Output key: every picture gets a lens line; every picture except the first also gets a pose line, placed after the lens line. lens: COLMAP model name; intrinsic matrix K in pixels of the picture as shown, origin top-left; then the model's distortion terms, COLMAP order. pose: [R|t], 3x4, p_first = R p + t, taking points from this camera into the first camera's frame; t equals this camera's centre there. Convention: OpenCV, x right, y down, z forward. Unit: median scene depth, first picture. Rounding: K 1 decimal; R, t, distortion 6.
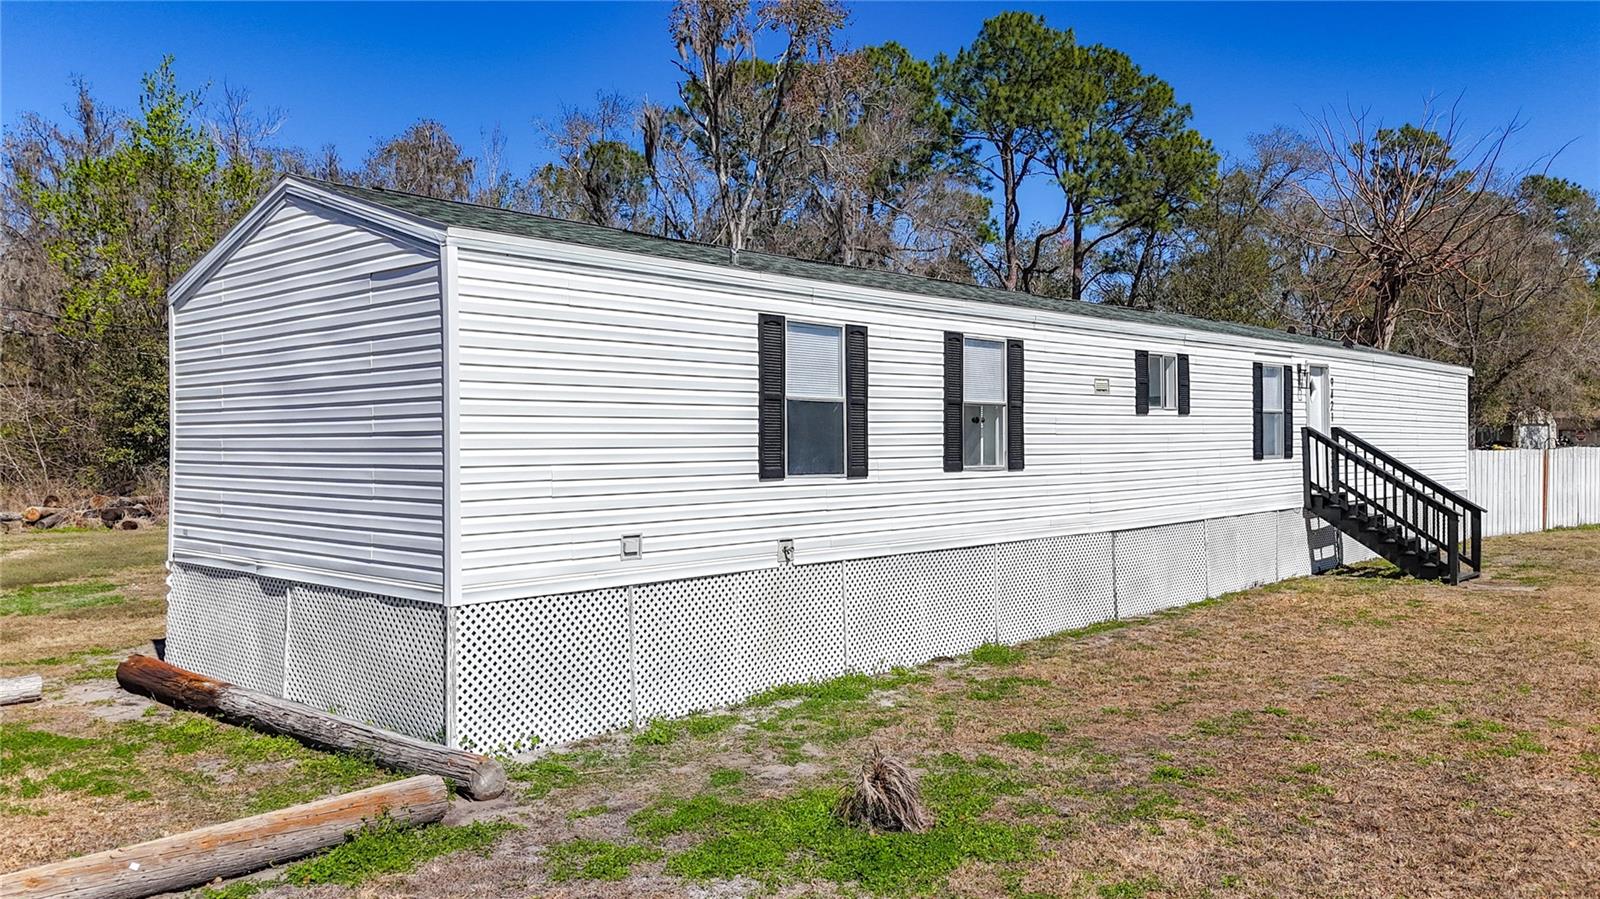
lens RADIAL K [[1196.1, 0, 800.0], [0, 1196.1, 449.5], [0, 0, 1]] dist [0.046587, -0.008044]
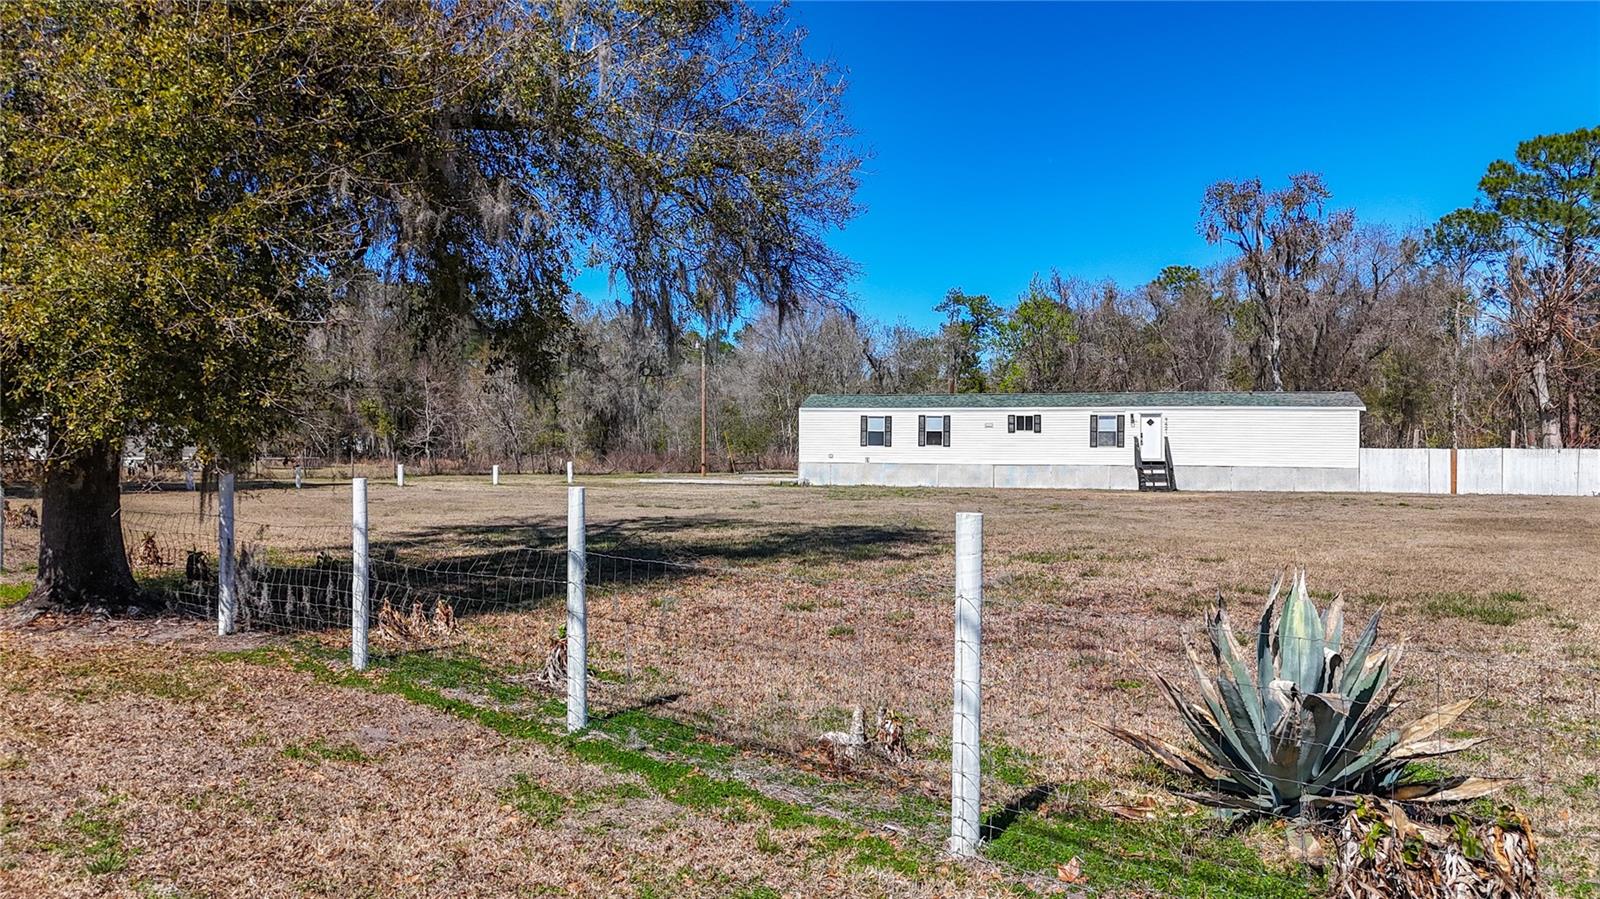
lens RADIAL K [[1196.4, 0, 729.6], [0, 1196.4, 453.7], [0, 0, 1]] dist [-0.024137, -0.005556]
pose [[0.456614, 0.008580, -0.889624, 3.185416], [-0.019012, 0.999819, -0.000115, 0.050373], [0.889462, 0.016966, 0.456695, -1.410992]]
